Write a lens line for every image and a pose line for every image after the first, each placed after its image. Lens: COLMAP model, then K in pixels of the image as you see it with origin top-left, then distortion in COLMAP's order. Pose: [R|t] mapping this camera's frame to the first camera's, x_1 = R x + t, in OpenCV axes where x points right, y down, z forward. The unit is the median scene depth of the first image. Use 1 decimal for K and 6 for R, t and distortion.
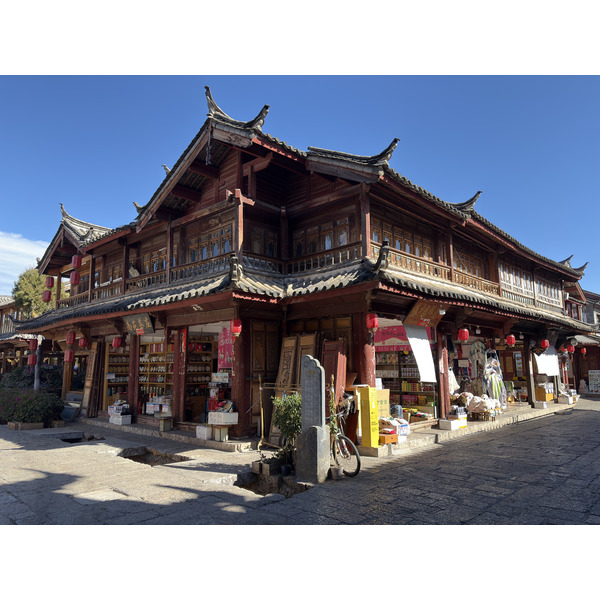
lens RADIAL K [[456.4, 0, 297.9], [0, 456.4, 301.8], [0, 0, 1]] dist [0.041034, -0.027617]
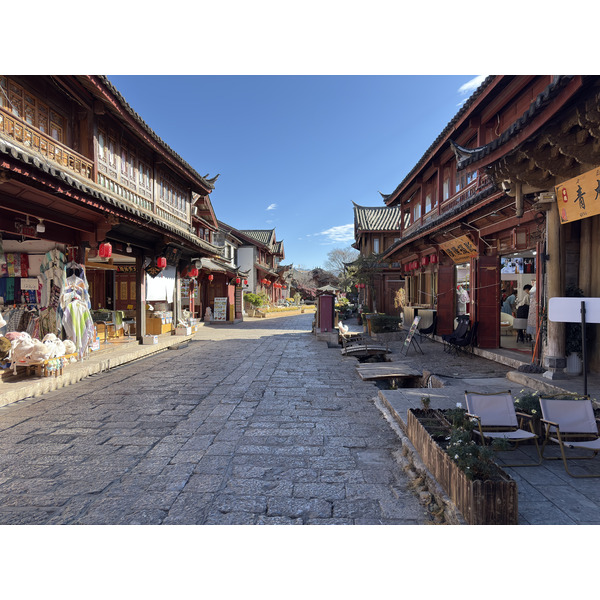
lens RADIAL K [[456.4, 0, 300.1], [0, 456.4, 300.4], [0, 0, 1]] dist [0.041034, -0.027617]
pose [[0.746090, -0.000142, 0.665846, 0.198383], [-0.099901, 0.988657, 0.112151, 0.045230], [-0.658309, -0.150193, 0.737612, 0.270620]]
